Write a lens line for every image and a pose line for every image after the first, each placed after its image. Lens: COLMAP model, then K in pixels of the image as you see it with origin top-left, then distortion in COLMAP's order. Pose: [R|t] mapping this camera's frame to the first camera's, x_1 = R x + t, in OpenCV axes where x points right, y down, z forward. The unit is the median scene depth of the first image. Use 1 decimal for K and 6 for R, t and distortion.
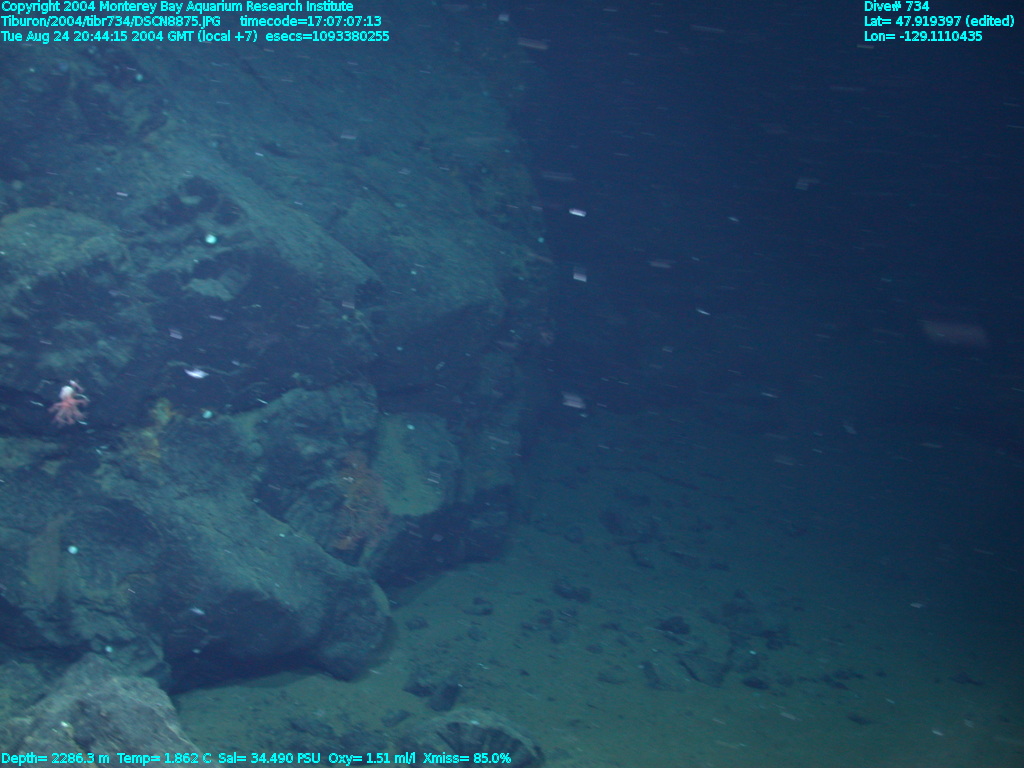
lens RADIAL K [[1355.2, 0, 510.4], [0, 1355.2, 407.4], [0, 0, 1]] dist [-0.109772, -0.168220]
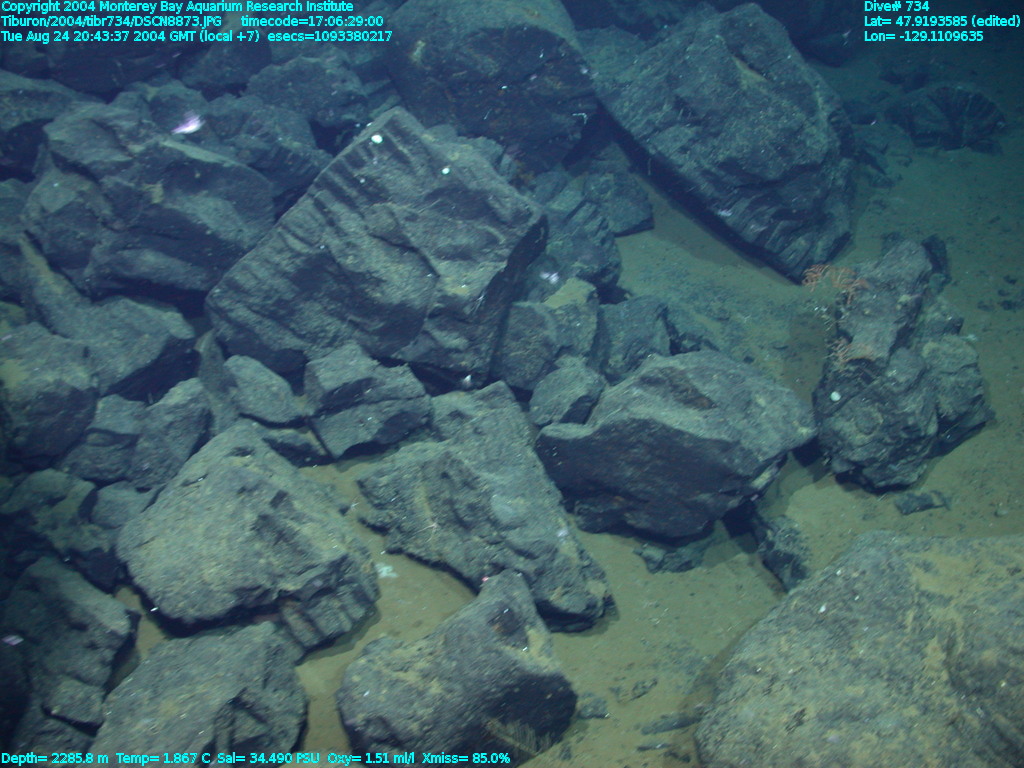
lens RADIAL K [[1355.2, 0, 510.4], [0, 1355.2, 407.4], [0, 0, 1]] dist [-0.109772, -0.168220]
pose [[0.975159, 0.045558, -0.216770, -0.150002], [0.032843, 0.938066, 0.344896, 0.075410], [0.219057, -0.343448, 0.913267, -0.297620]]
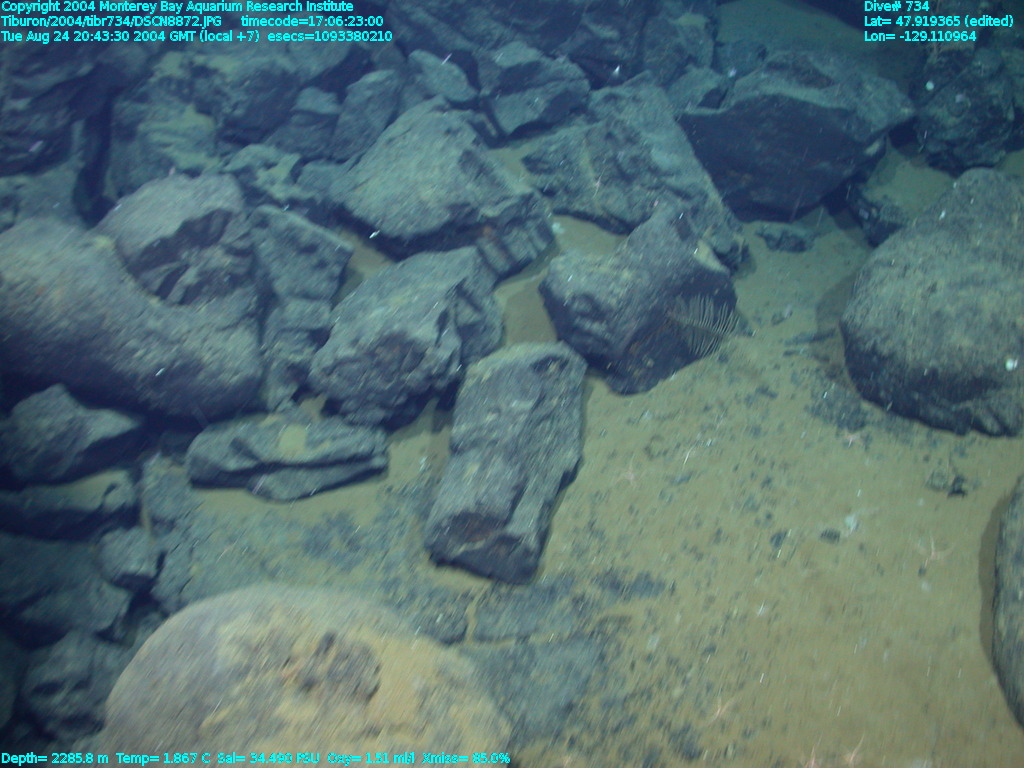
lens RADIAL K [[1355.2, 0, 510.4], [0, 1355.2, 407.4], [0, 0, 1]] dist [-0.109772, -0.168220]
pose [[0.977290, 0.036909, -0.208665, -0.217870], [0.044624, 0.926787, 0.372928, 0.198751], [0.207152, -0.373770, 0.904093, -0.494677]]
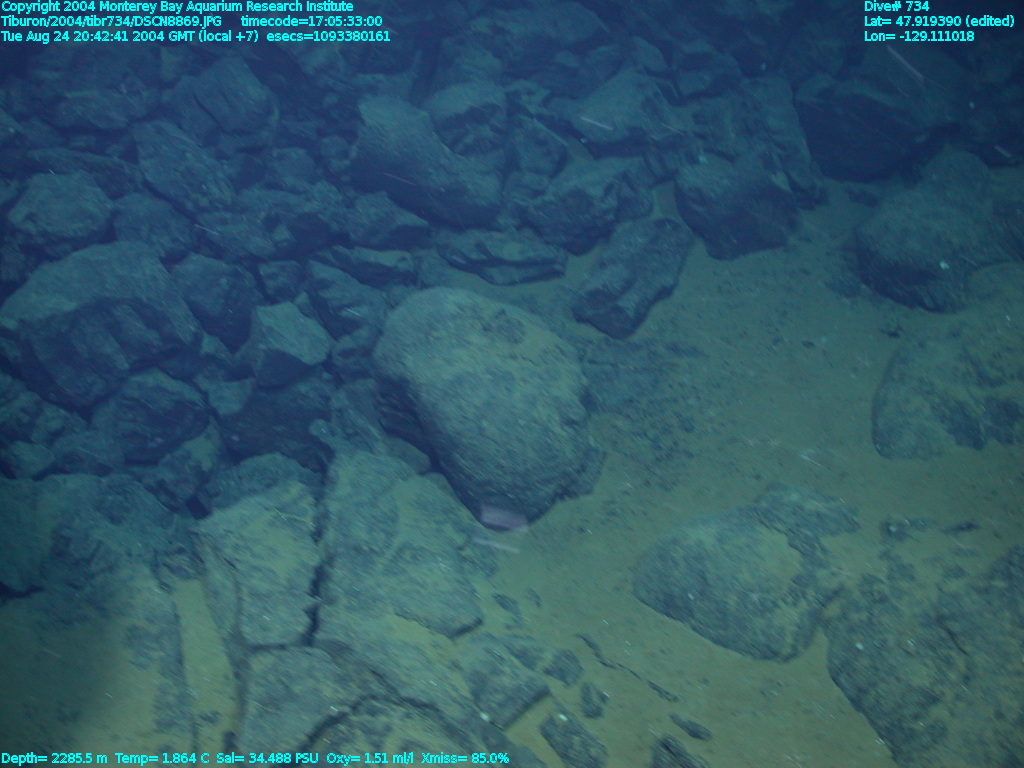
lens RADIAL K [[1355.2, 0, 510.4], [0, 1355.2, 407.4], [0, 0, 1]] dist [-0.109772, -0.168220]
pose [[0.895849, 0.202618, -0.395474, 0.036167], [-0.050534, 0.930671, 0.362350, 0.169575], [0.441475, -0.304626, 0.843980, -0.959063]]
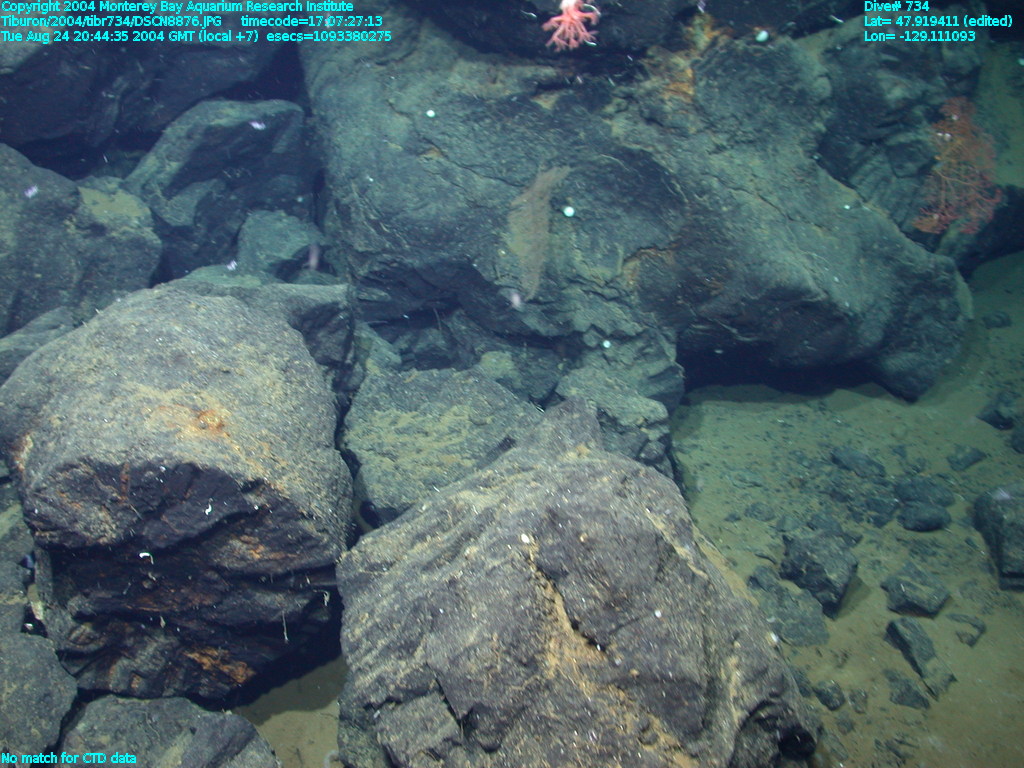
lens RADIAL K [[1355.2, 0, 510.4], [0, 1355.2, 407.4], [0, 0, 1]] dist [-0.109772, -0.168220]
pose [[0.929062, 0.145408, -0.340148, -0.080296], [-0.036013, 0.950691, 0.308040, -0.021399], [0.368167, -0.273939, 0.888488, 0.270478]]
